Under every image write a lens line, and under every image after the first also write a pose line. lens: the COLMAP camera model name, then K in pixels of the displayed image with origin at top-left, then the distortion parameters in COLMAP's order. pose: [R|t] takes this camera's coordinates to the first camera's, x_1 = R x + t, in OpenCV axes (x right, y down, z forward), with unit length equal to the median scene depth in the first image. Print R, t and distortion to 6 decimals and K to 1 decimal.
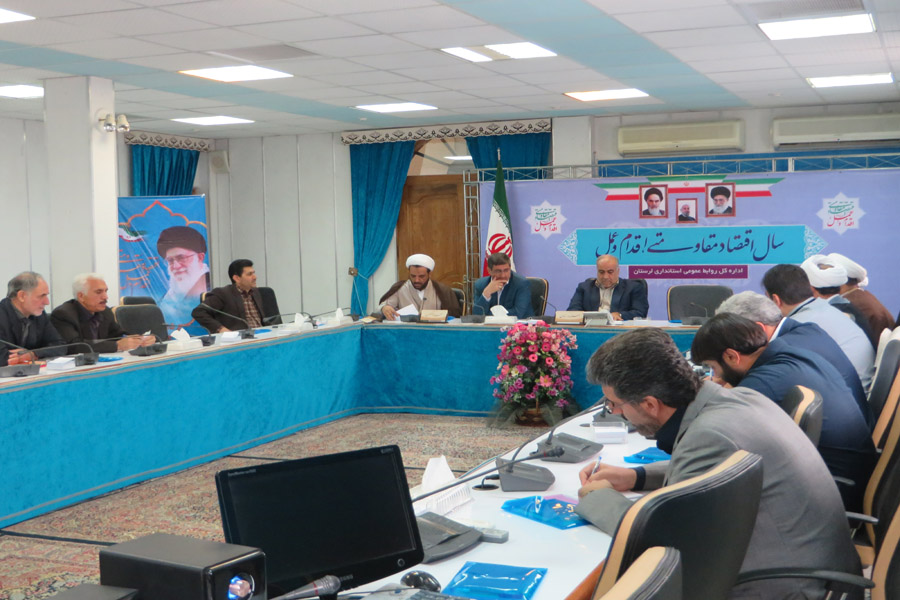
lens RADIAL K [[1221.2, 0, 459.1], [0, 1221.2, 293.3], [0, 0, 1]] dist [-0.078184, 0.000000]
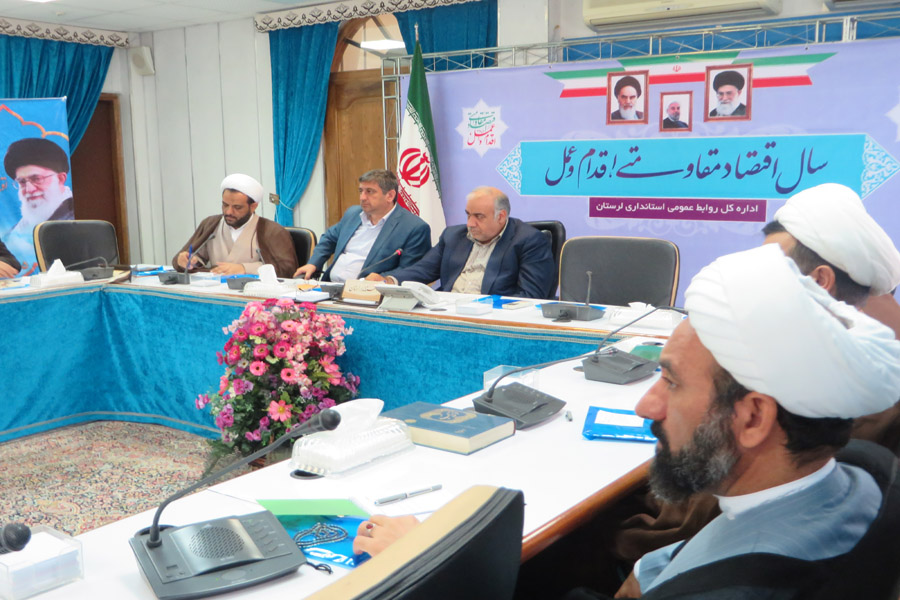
lens RADIAL K [[987.7, 0, 451.2], [0, 987.7, 307.7], [0, 0, 1]] dist [-0.034825, 0.000000]
pose [[0.971724, 0.041252, -0.232487, 0.191859], [-0.017726, 0.994587, 0.102386, -0.016563], [0.235452, -0.095370, 0.967195, 0.458042]]
